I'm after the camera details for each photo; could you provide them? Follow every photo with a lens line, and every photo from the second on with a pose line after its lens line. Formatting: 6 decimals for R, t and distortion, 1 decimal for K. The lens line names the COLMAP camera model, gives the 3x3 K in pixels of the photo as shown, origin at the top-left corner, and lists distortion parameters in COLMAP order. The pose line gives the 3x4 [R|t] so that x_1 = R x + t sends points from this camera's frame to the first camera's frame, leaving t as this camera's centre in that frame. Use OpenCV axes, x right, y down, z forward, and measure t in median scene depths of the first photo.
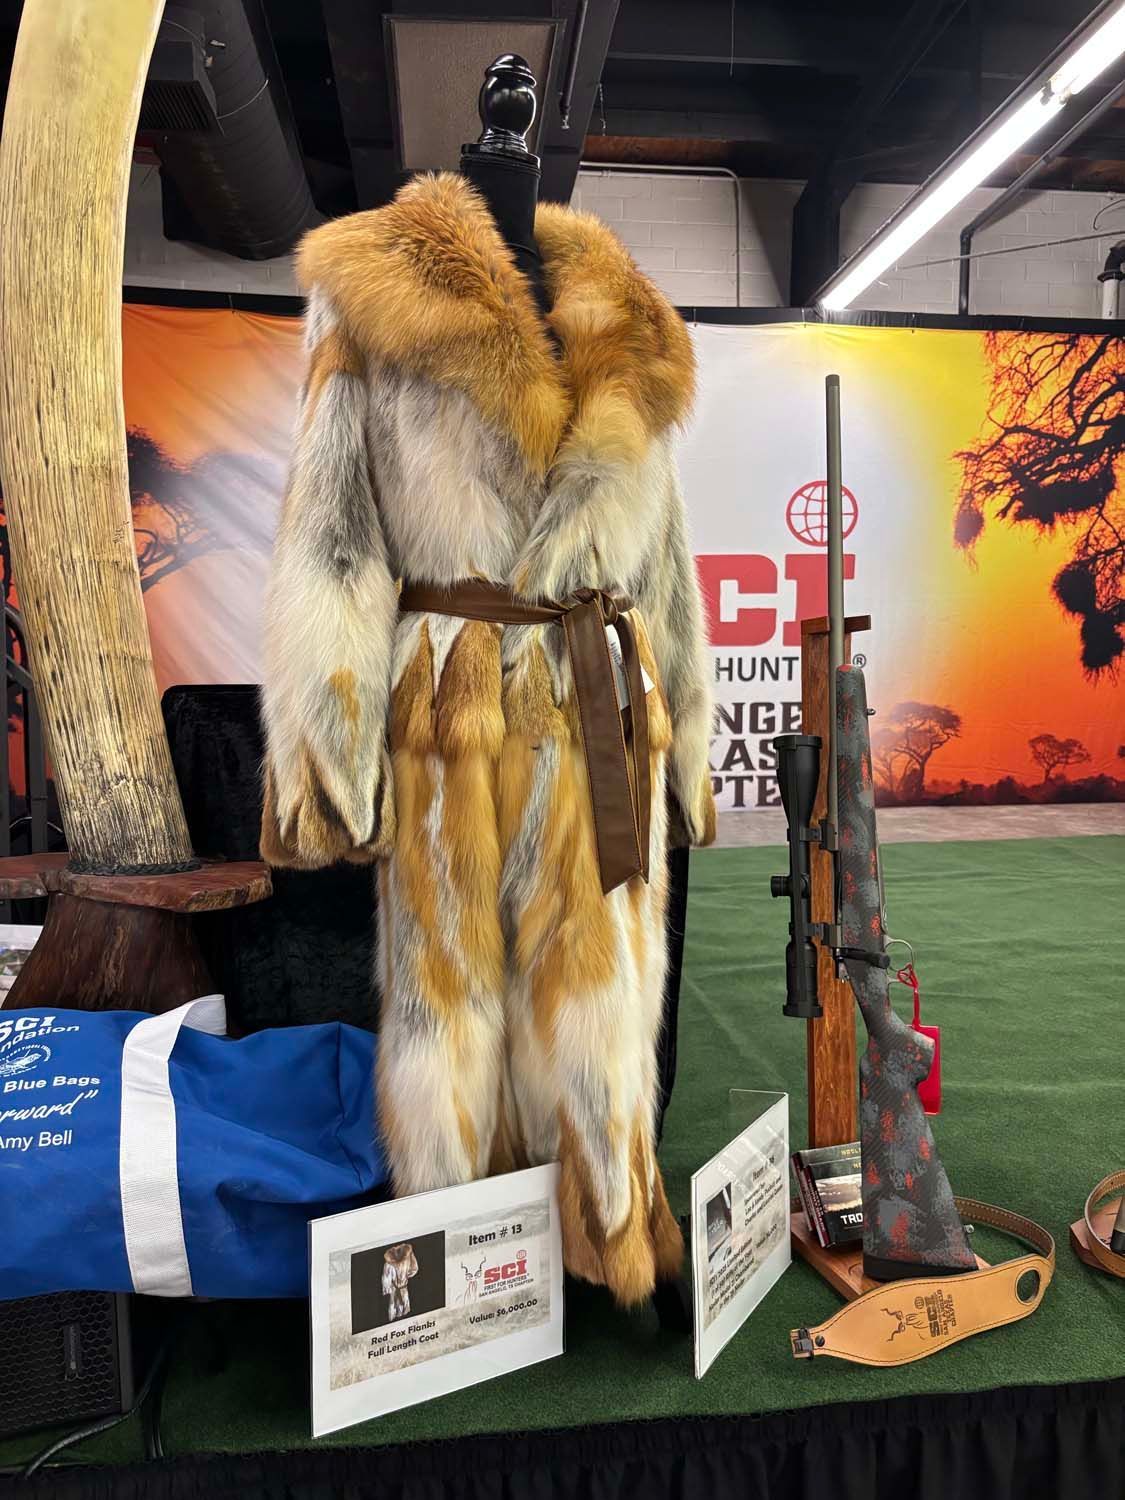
lens RADIAL K [[1096.1, 0, 569.0], [0, 1096.1, 765.0], [0, 0, 1]] dist [0.019486, -0.002027]
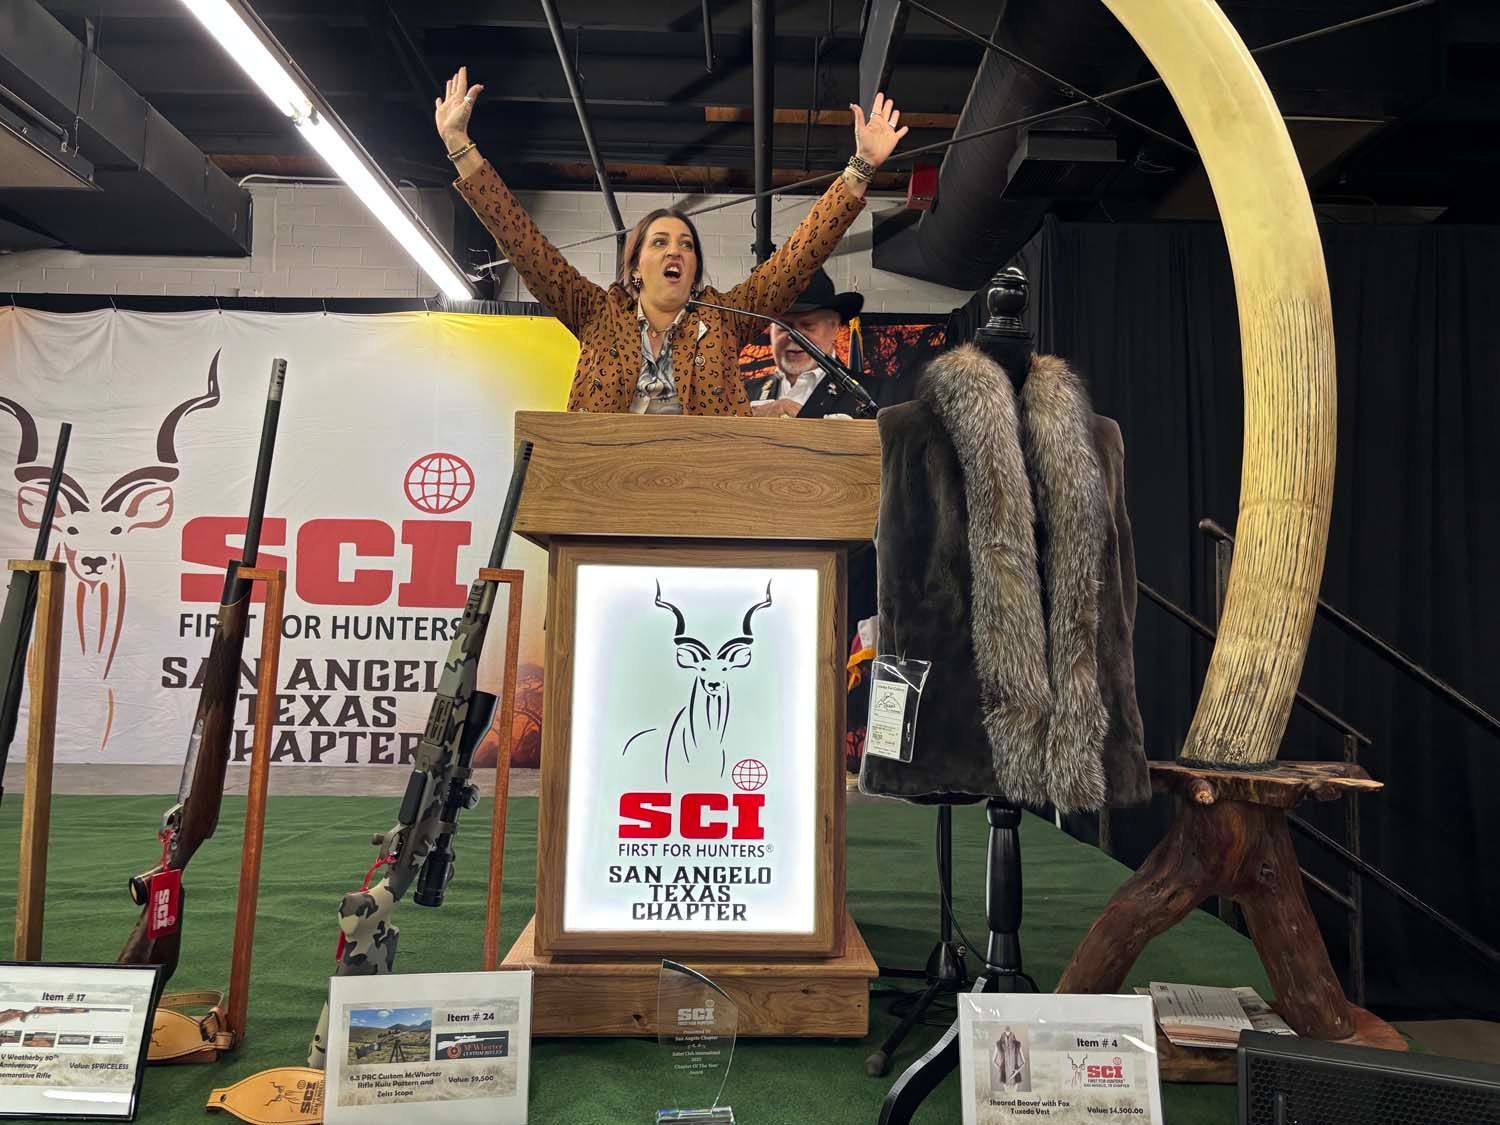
lens RADIAL K [[1109.1, 0, 779.8], [0, 1109.1, 564.1], [0, 0, 1]] dist [0.045599, -0.053874]
pose [[0.995084, 0.017130, -0.097538, 0.653848], [-0.032289, 0.987224, -0.156030, 0.005091], [0.093619, 0.158413, 0.982925, -0.011539]]
